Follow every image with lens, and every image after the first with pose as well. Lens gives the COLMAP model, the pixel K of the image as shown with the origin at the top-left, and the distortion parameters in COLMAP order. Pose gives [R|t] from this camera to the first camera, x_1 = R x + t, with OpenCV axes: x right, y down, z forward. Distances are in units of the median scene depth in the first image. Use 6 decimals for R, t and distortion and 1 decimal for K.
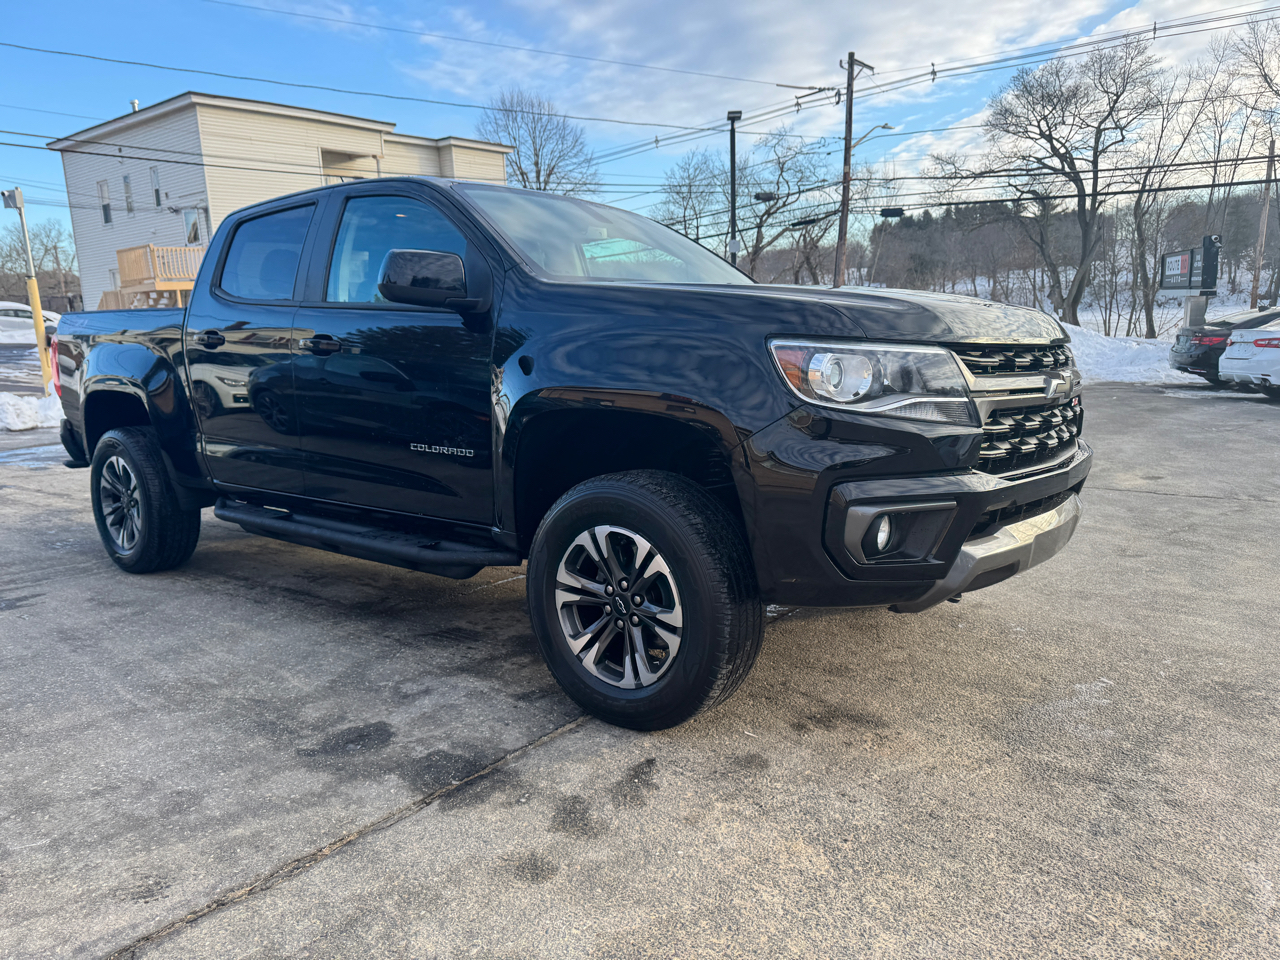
lens RADIAL K [[905.8, 0, 648.2], [0, 905.8, 492.2], [0, 0, 1]] dist [0.027069, -0.031167]
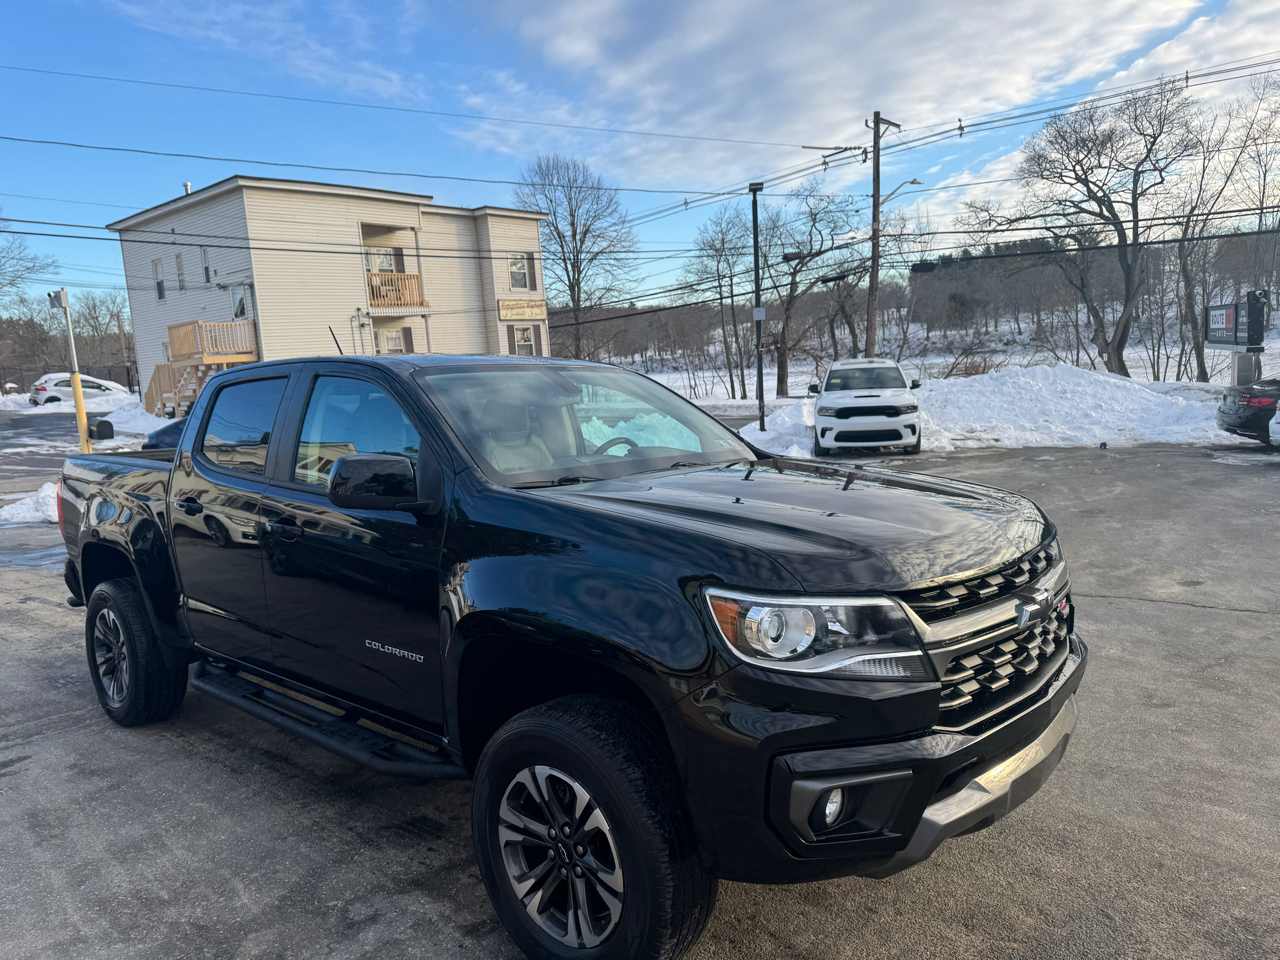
lens RADIAL K [[905.8, 0, 633.5], [0, 905.8, 481.2], [0, 0, 1]] dist [0.027069, -0.031167]
pose [[0.997898, -0.017093, -0.062503, 0.036779], [0.013362, 0.998132, -0.059620, -0.068996], [0.063405, 0.058659, 0.996262, 0.016671]]
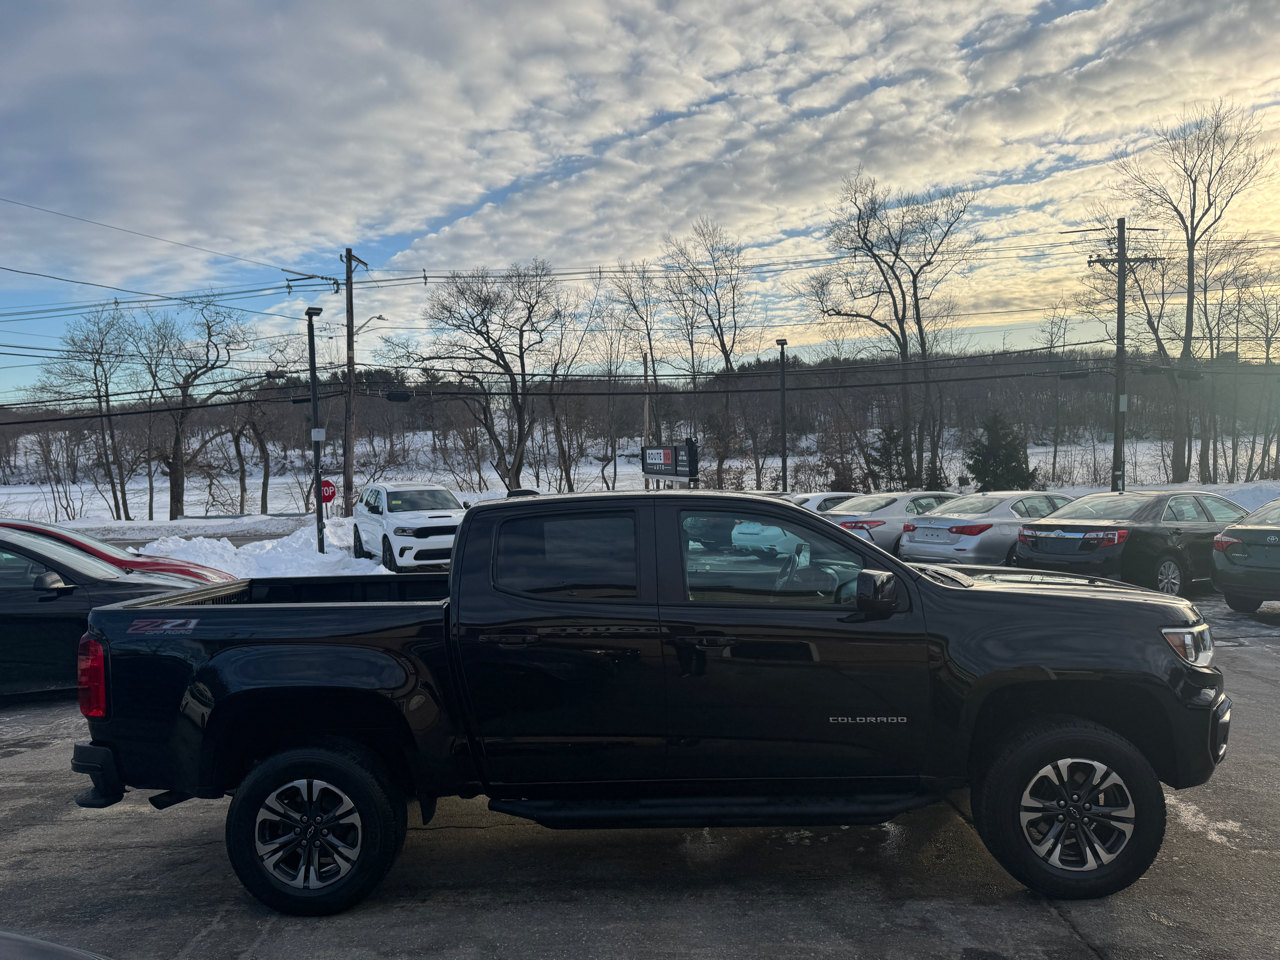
lens RADIAL K [[905.8, 0, 633.7], [0, 905.8, 485.2], [0, 0, 1]] dist [0.027069, -0.031167]
pose [[0.802997, -0.011110, 0.595879, -0.515662], [0.115365, 0.983813, -0.137122, -0.096921], [-0.584711, 0.178852, 0.791281, 0.051125]]
